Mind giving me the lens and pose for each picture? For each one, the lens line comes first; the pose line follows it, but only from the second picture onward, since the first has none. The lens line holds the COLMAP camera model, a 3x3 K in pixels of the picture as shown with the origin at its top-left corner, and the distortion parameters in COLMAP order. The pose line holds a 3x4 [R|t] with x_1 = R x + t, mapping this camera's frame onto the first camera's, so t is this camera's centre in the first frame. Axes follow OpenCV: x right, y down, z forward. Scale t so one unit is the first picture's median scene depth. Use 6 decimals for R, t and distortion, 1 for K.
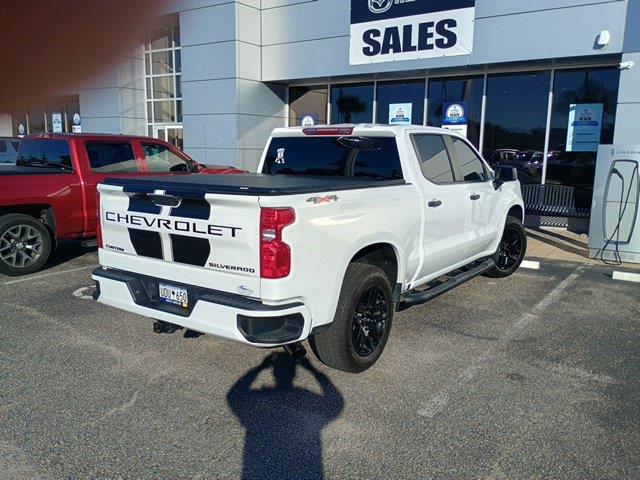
lens RADIAL K [[544.1, 0, 320.0], [0, 544.1, 240.0], [0, 0, 1]] dist [0.064831, -0.081806]
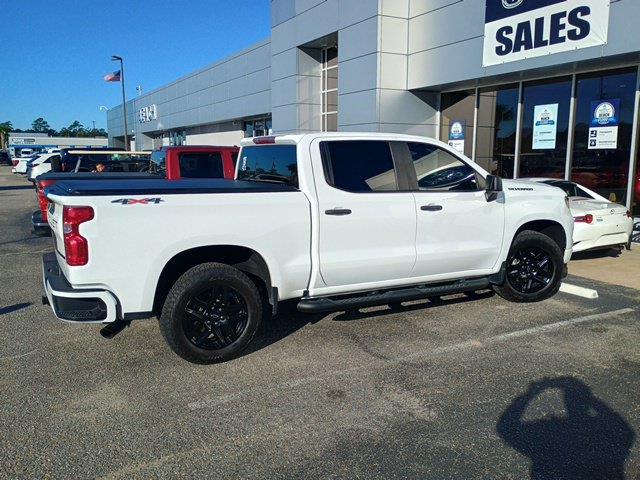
lens RADIAL K [[544.1, 0, 320.0], [0, 544.1, 240.0], [0, 0, 1]] dist [0.064831, -0.081806]
pose [[0.896331, 0.058848, -0.439462, 0.250014], [-0.065395, 0.997859, 0.000244, -0.005705], [0.438536, 0.028520, 0.898261, 0.042657]]
